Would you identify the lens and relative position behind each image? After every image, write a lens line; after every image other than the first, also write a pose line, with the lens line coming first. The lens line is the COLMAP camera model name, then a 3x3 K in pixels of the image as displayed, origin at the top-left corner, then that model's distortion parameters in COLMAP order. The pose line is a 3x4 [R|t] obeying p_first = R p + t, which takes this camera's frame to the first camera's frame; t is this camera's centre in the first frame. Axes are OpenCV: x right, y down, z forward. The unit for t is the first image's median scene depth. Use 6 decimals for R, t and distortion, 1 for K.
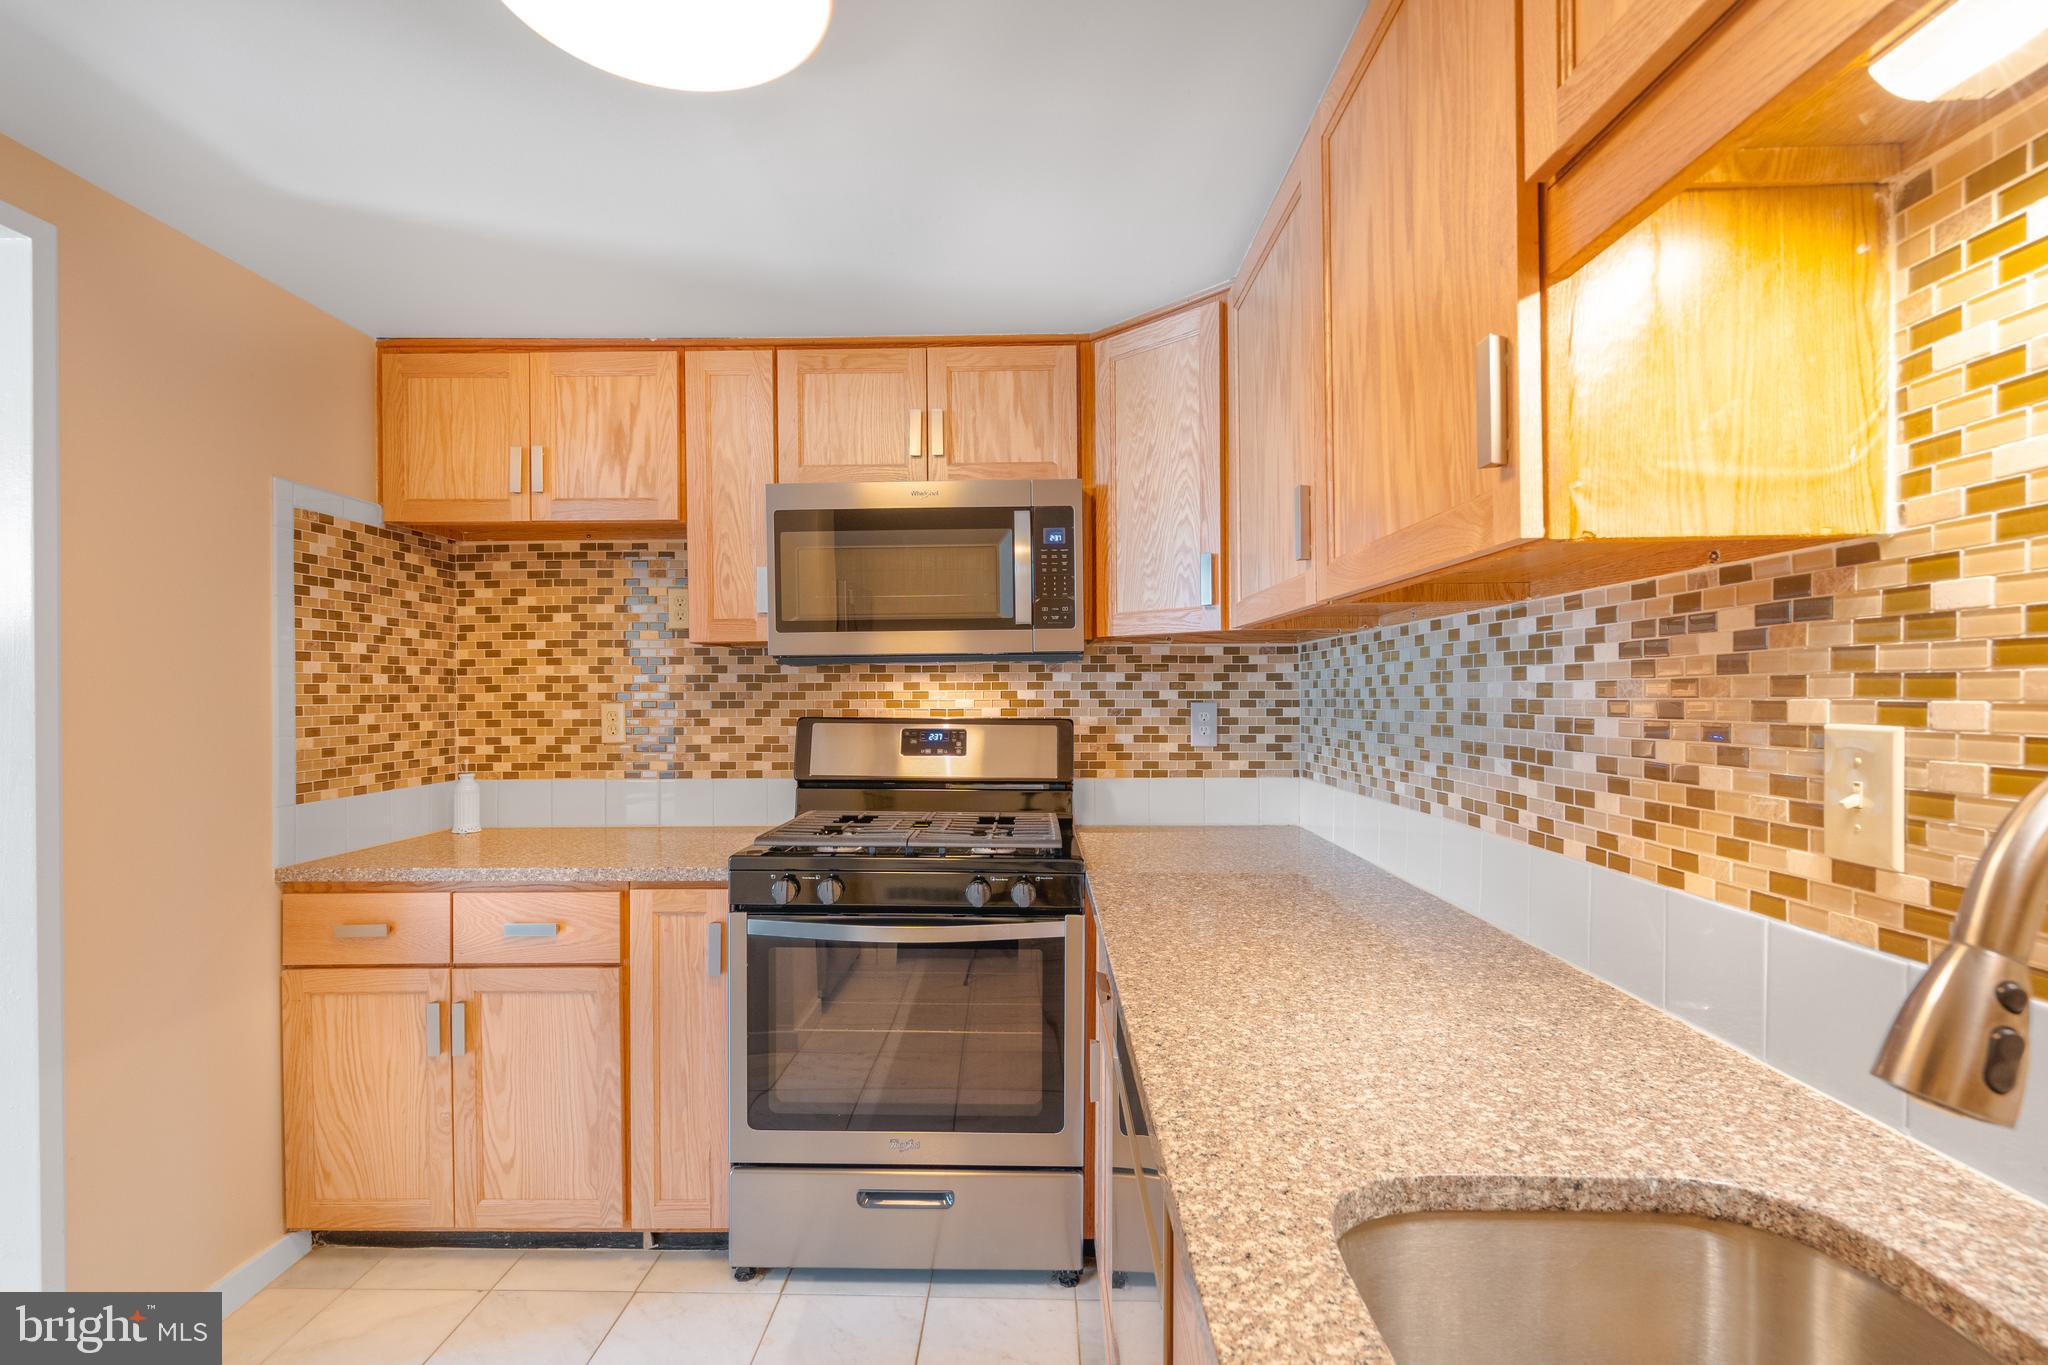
lens RADIAL K [[941.5, 0, 1017.4], [0, 941.5, 695.2], [0, 0, 1]] dist [-0.006894, 0.000884]
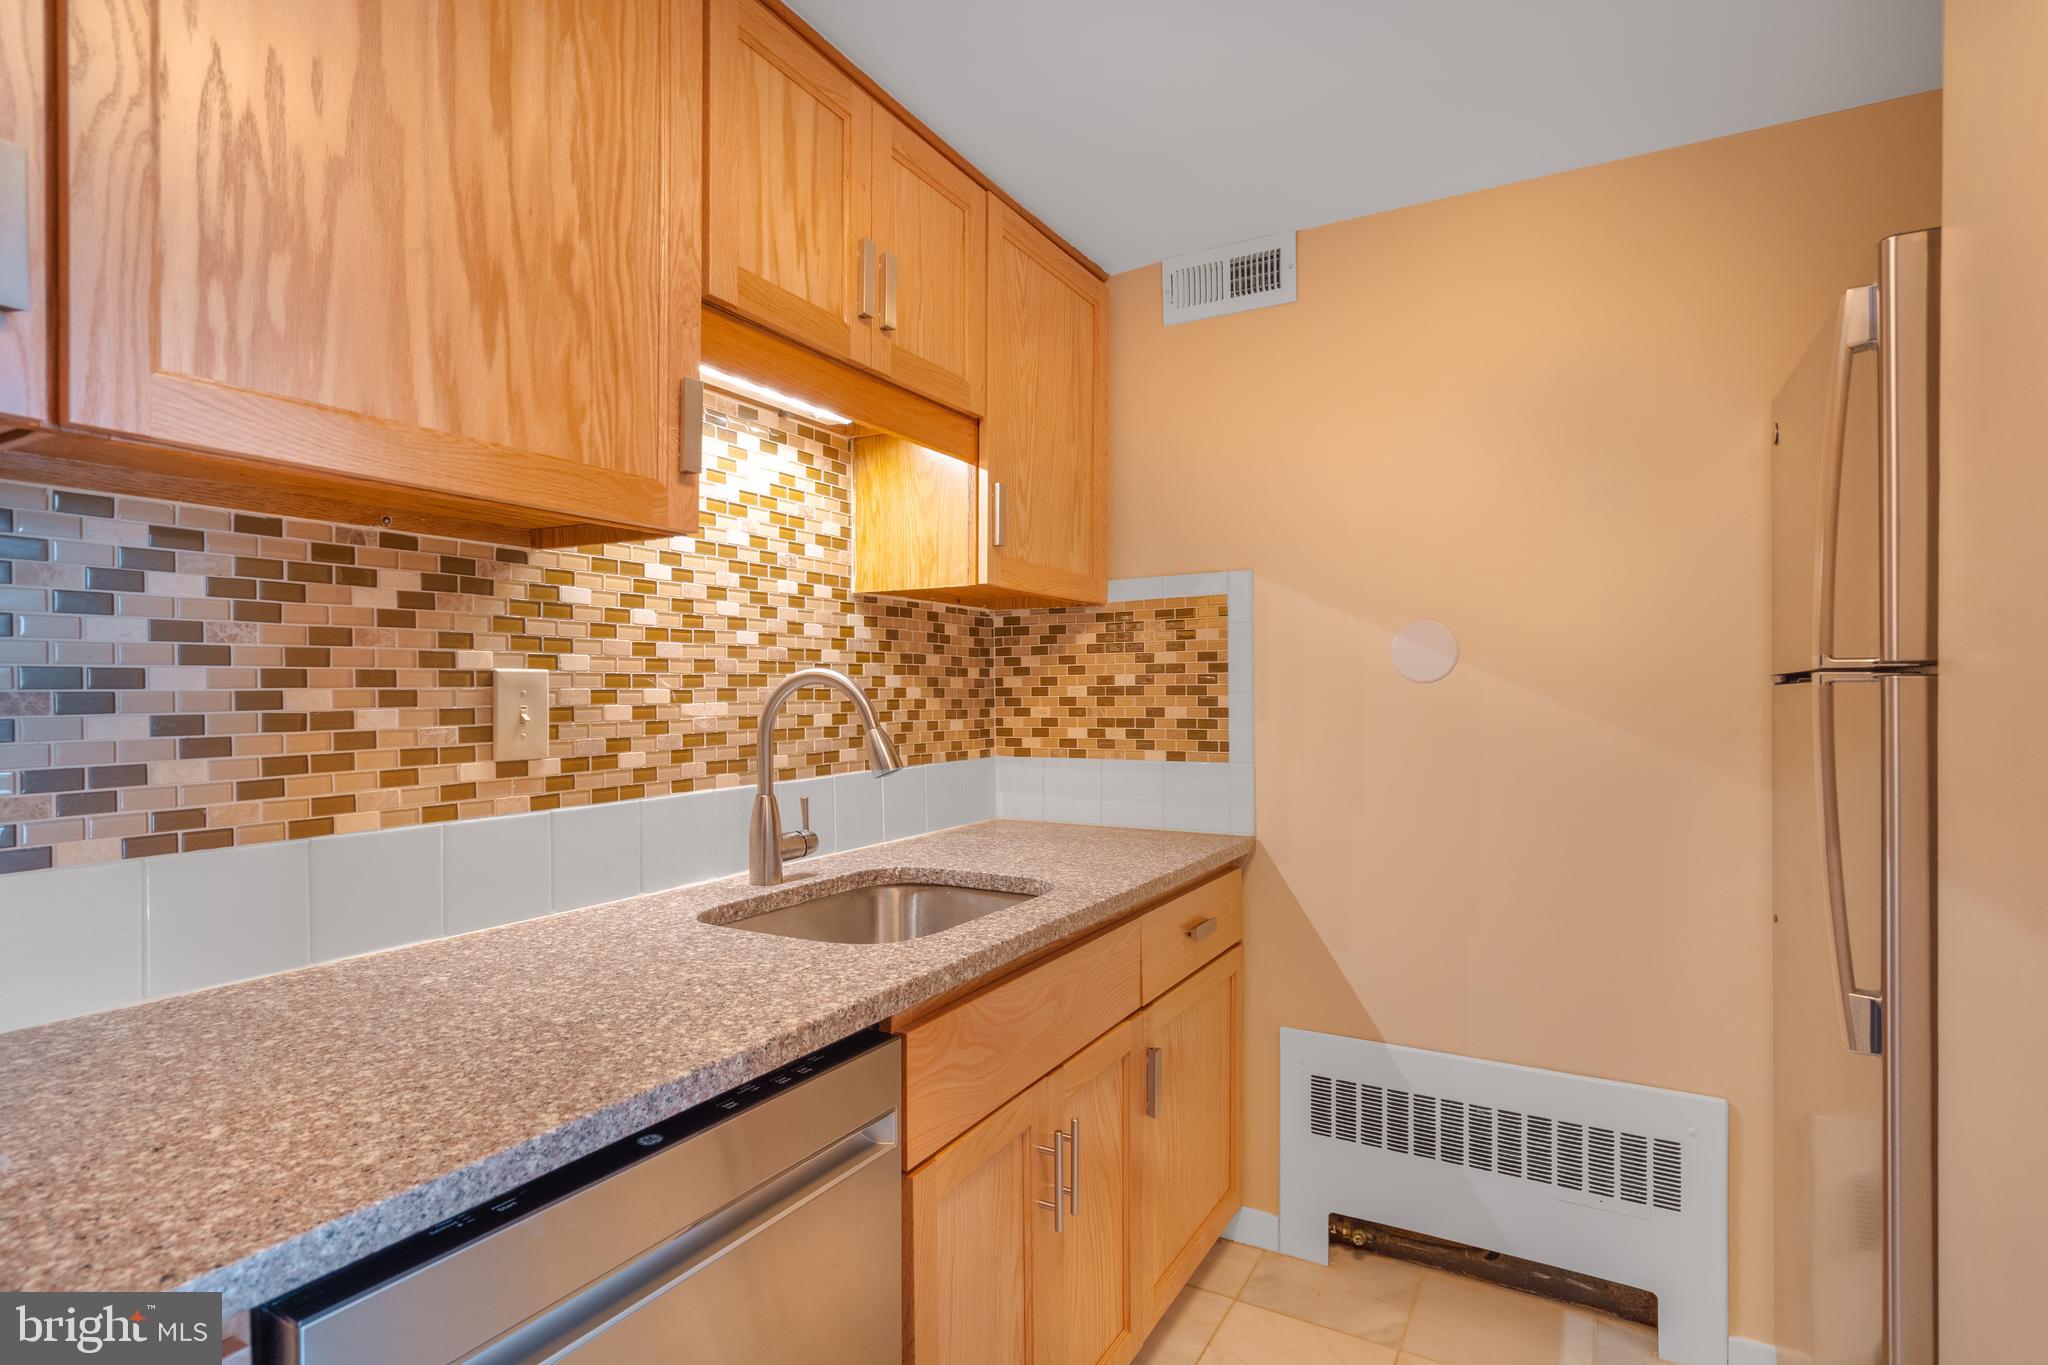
lens RADIAL K [[1014.0, 0, 1027.7], [0, 1014.0, 694.3], [0, 0, 1]] dist [0.001758, -0.000053]
pose [[-0.880002, 0.001998, 0.474967, -0.417051], [0.005780, 0.999962, 0.006502, 0.045592], [-0.474936, 0.008467, -0.879980, 1.396817]]
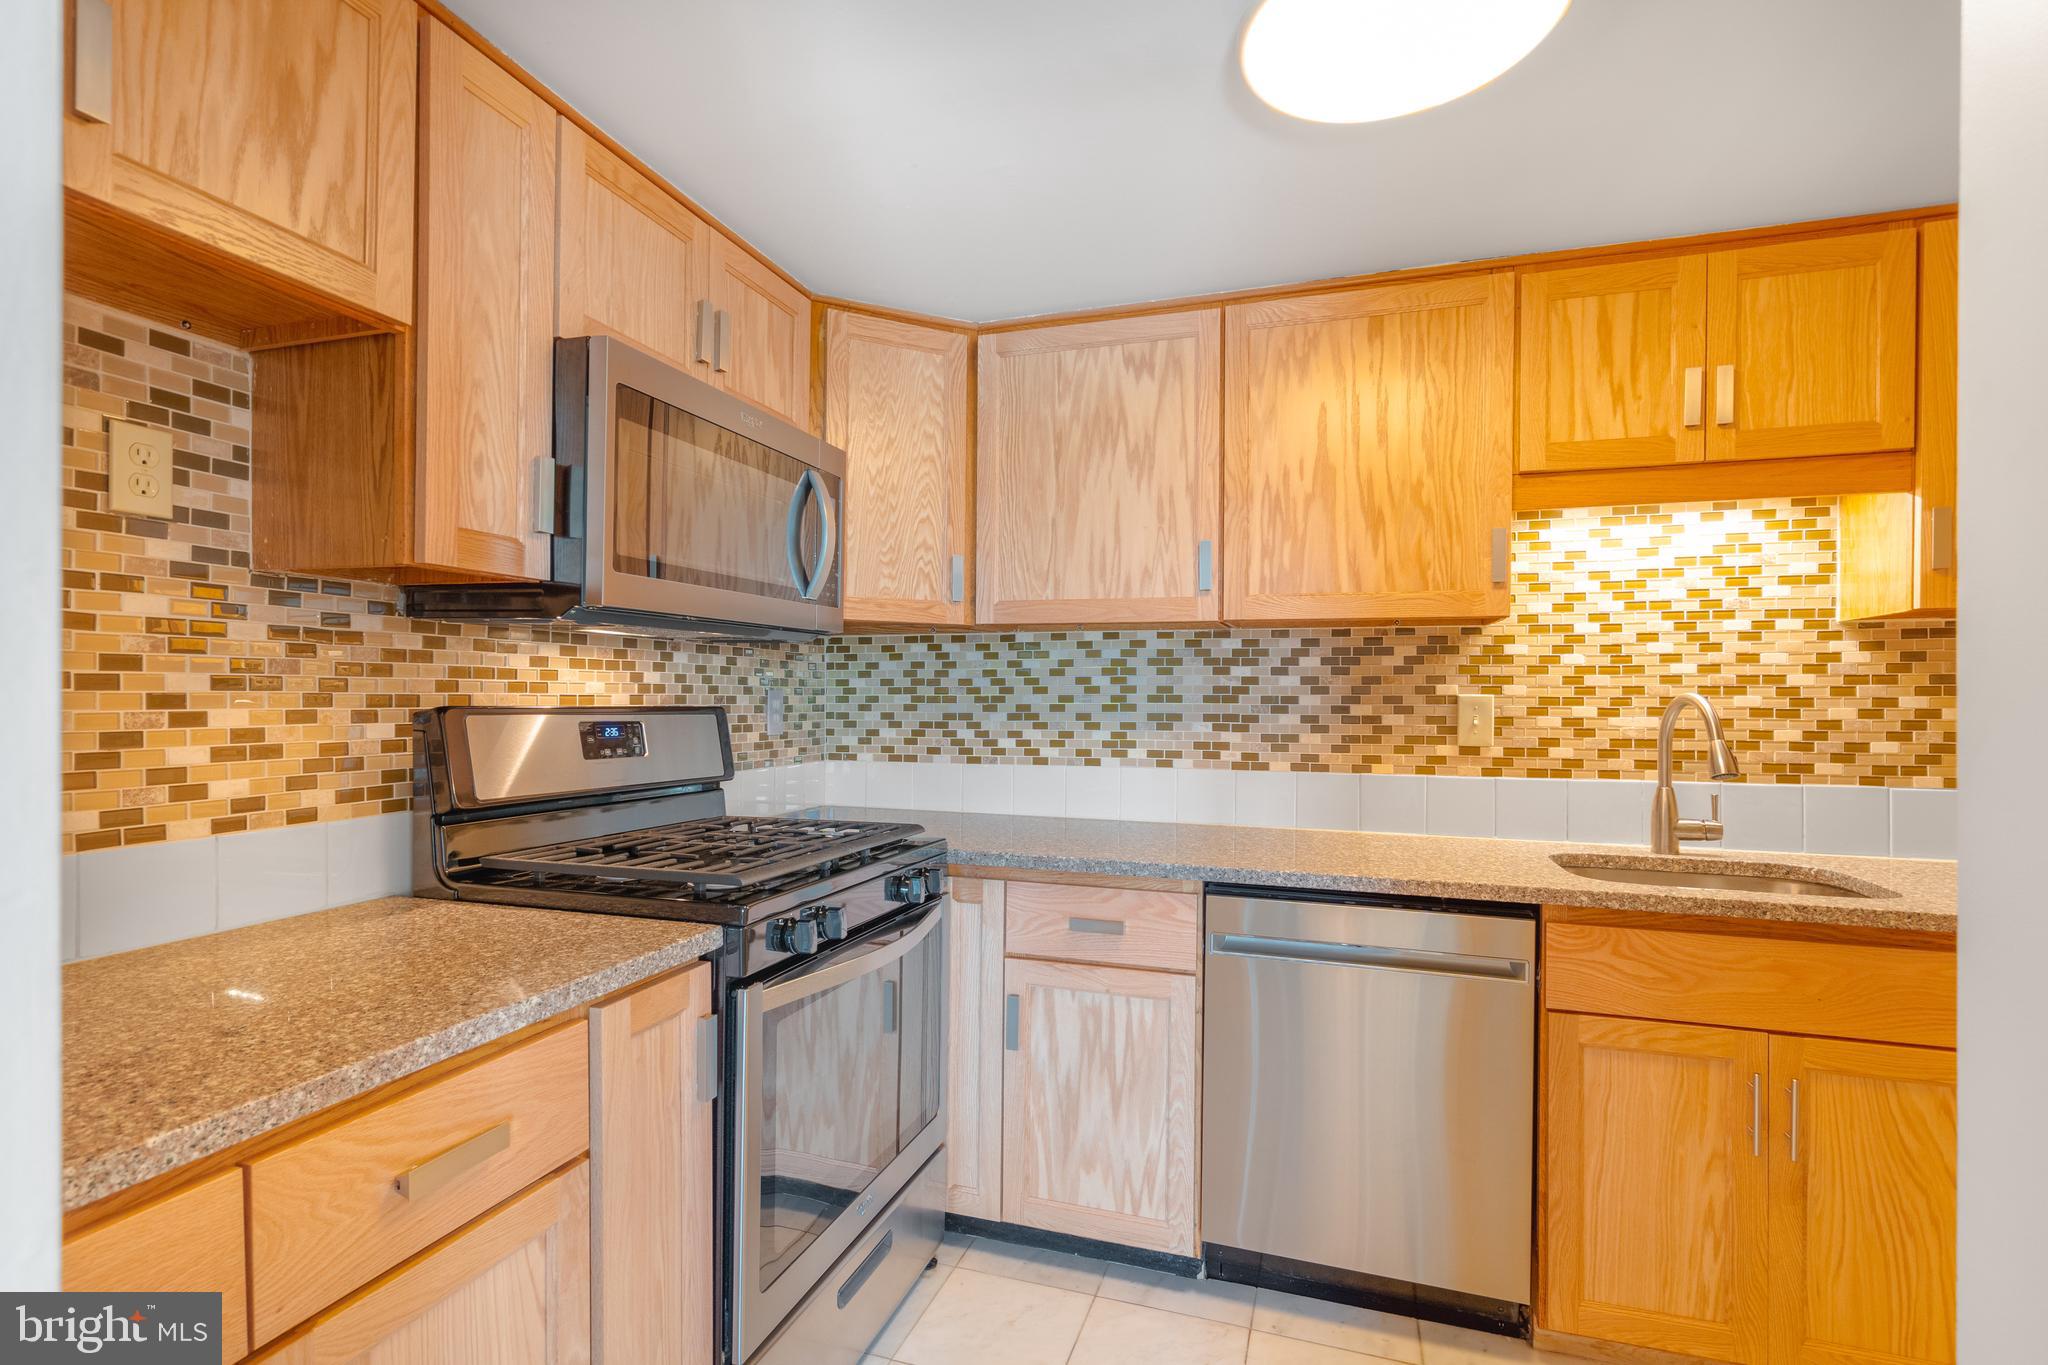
lens RADIAL K [[964.8, 0, 1018.3], [0, 964.8, 695.8], [0, 0, 1]] dist [-0.002753, 0.000308]
pose [[0.294900, 0.005675, 0.955511, -1.448248], [-0.004531, 0.999979, -0.004541, 0.036537], [-0.955517, -0.002990, 0.294920, 0.972306]]
